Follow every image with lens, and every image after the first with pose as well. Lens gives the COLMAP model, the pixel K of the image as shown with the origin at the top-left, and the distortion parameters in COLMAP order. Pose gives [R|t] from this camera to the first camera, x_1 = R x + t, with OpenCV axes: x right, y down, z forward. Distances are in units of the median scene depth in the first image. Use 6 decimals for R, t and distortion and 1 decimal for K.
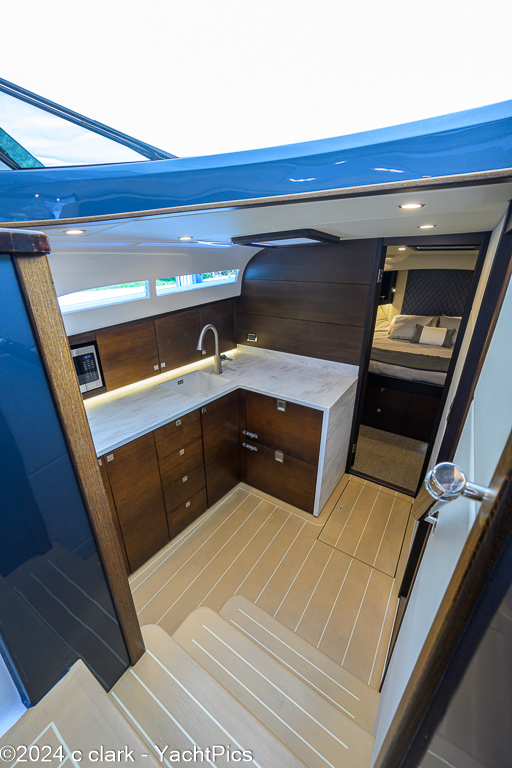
lens RADIAL K [[299.3, 0, 256.0], [0, 299.3, 381.6], [0, 0, 1]] dist [0.001156, -0.000136]
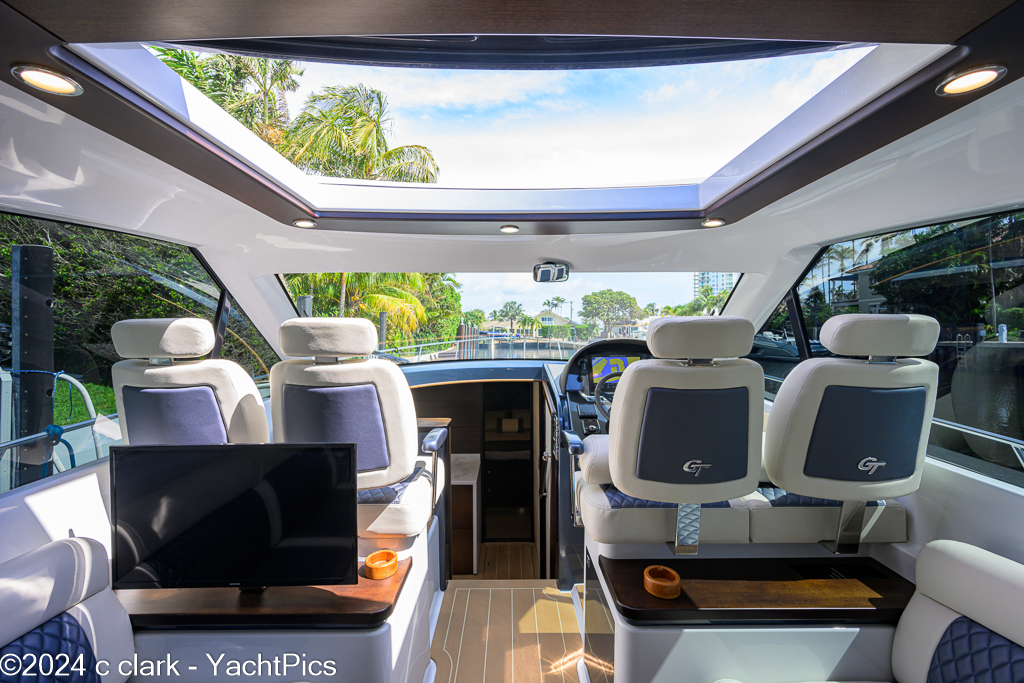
lens RADIAL K [[399.1, 0, 511.7], [0, 399.1, 341.3], [0, 0, 1]] dist [0.001156, -0.000136]
pose [[0.830165, -0.013489, 0.557354, -0.582796], [0.218001, 0.927967, -0.302248, 0.070374], [-0.513129, 0.372419, 0.773307, -0.747988]]
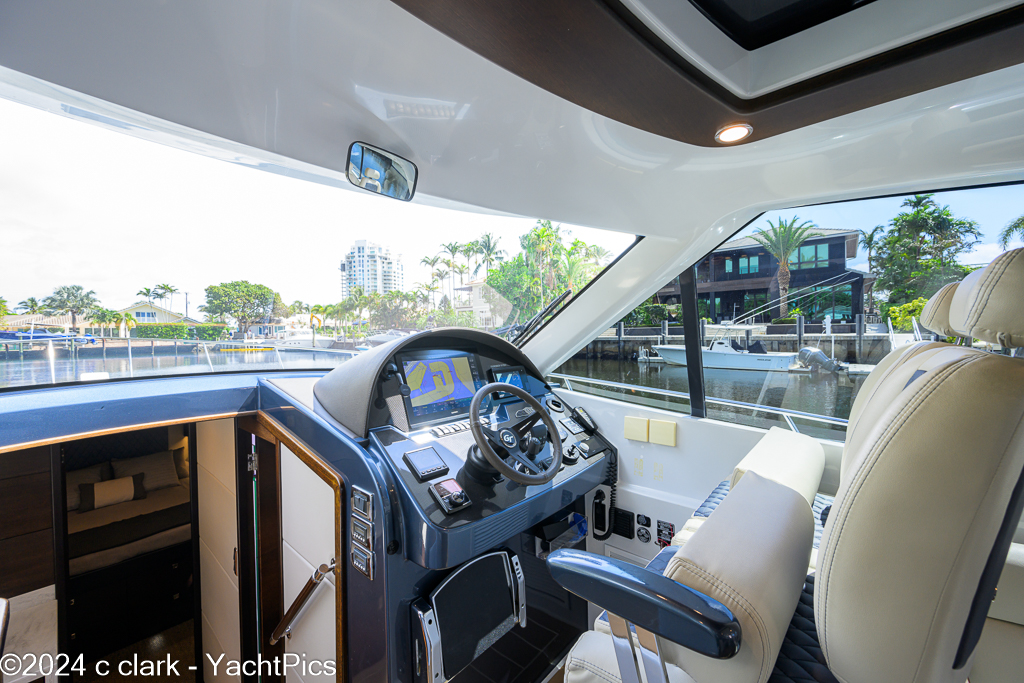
lens RADIAL K [[399.3, 0, 514.5], [0, 399.3, 338.2], [0, 0, 1]] dist [0.000038, -0.000119]
pose [[0.142042, -0.018060, 0.989696, -0.385285], [0.388638, 0.920566, -0.038979, -0.108019], [-0.910376, 0.390170, 0.137778, -0.270449]]
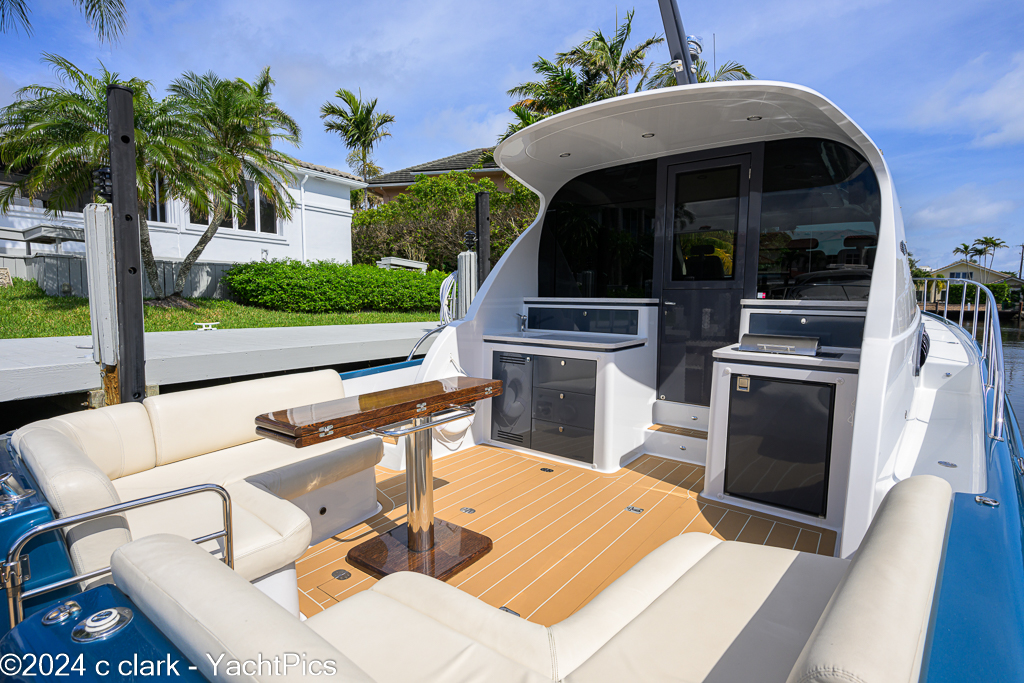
lens RADIAL K [[484.2, 0, 517.9], [0, 484.2, 341.0], [0, 0, 1]] dist [-0.001596, 0.000120]
pose [[0.997332, 0.013706, -0.071706, -1.260187], [-0.034717, 0.953093, -0.300681, 1.121766], [0.064222, 0.302368, 0.951025, -2.574873]]
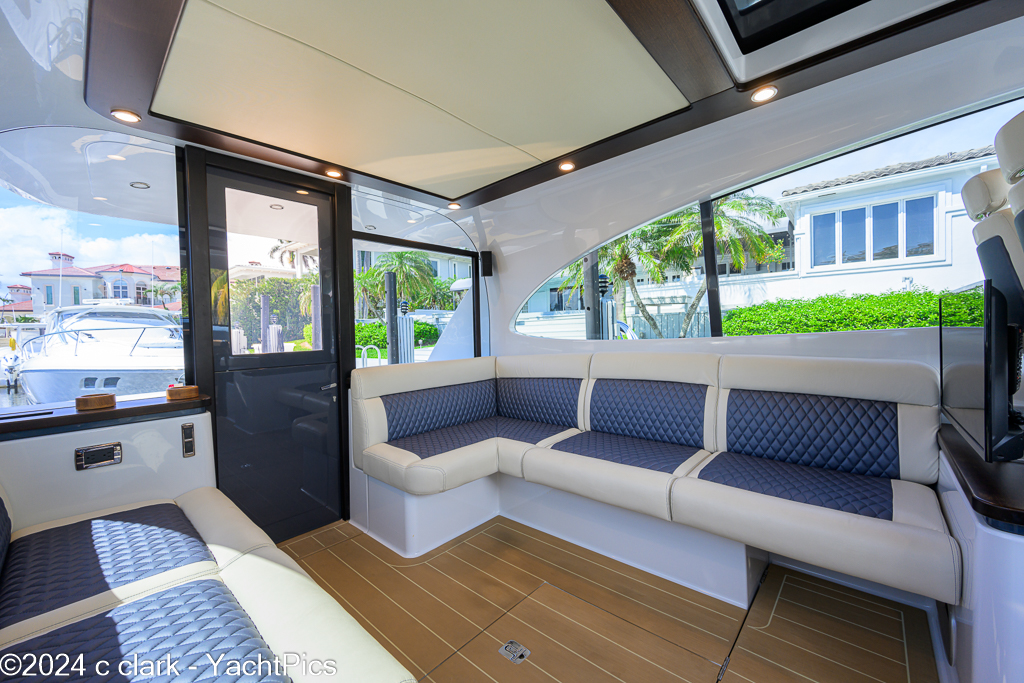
lens RADIAL K [[400.9, 0, 512.5], [0, 400.9, 340.6], [0, 0, 1]] dist [-0.001850, 0.000206]
pose [[-0.152810, 0.022637, -0.987996, -0.036123], [-0.351613, 0.933075, 0.075761, 0.176618], [0.923589, 0.358969, -0.134624, -0.570807]]
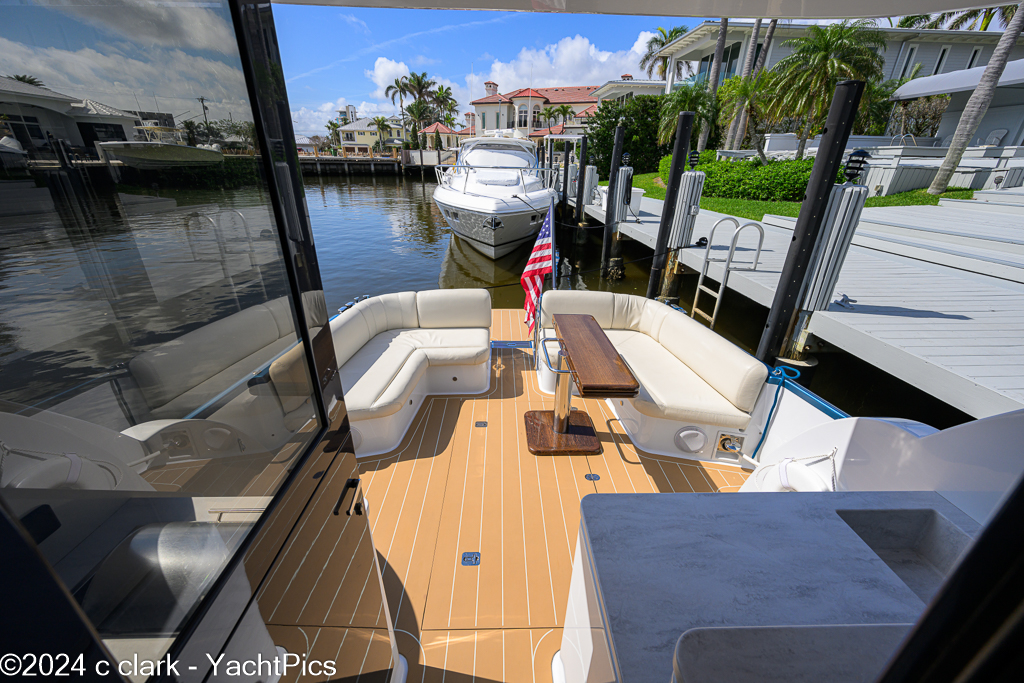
lens RADIAL K [[400.9, 0, 512.5], [0, 400.9, 340.6], [0, 0, 1]] dist [-0.001850, 0.000206]
pose [[-0.817704, 0.223876, -0.530320, -0.783827], [-0.233840, 0.712645, 0.661405, 0.233889], [0.526003, 0.664844, -0.530381, -1.137616]]
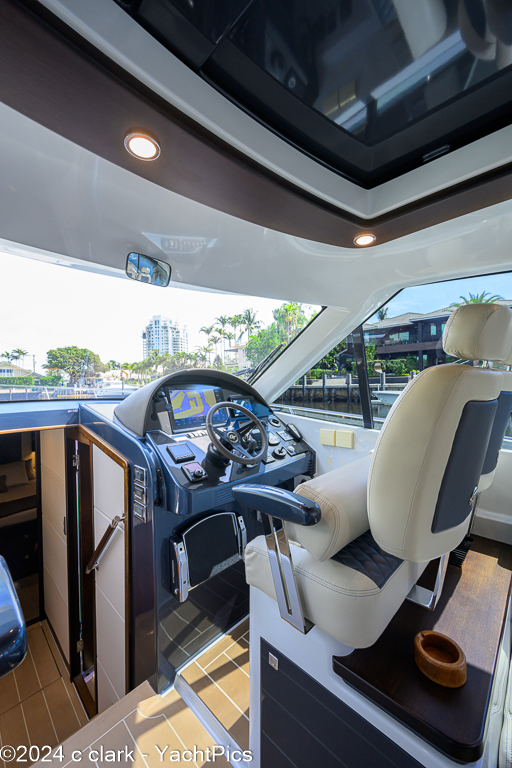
lens RADIAL K [[299.4, 0, 254.6], [0, 299.4, 384.5], [0, 0, 1]] dist [0.000038, -0.000119]
pose [[0.193521, -0.010435, 0.981041, -0.458828], [0.389799, 0.918451, -0.067123, -0.052342], [-0.900337, 0.395398, 0.181807, -0.331598]]
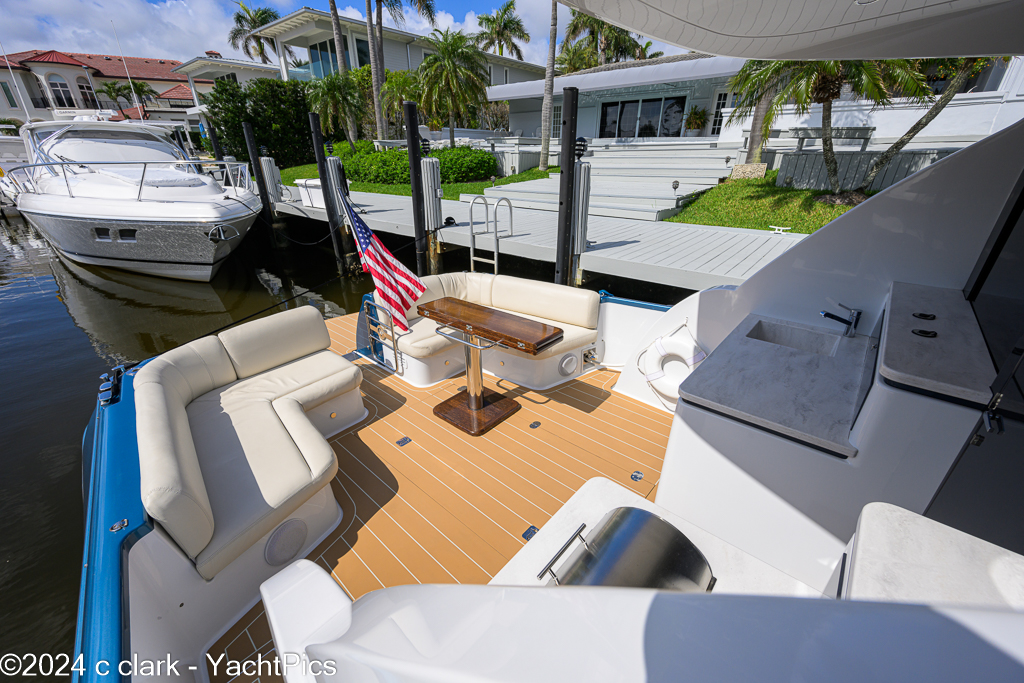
lens RADIAL K [[399.1, 0, 511.7], [0, 399.1, 341.3], [0, 0, 1]] dist [0.001156, -0.000136]
pose [[-0.148883, 0.419770, -0.895336, -0.447528], [-0.373048, 0.814683, 0.443990, 0.431616], [0.915789, 0.400106, 0.035302, -1.570981]]
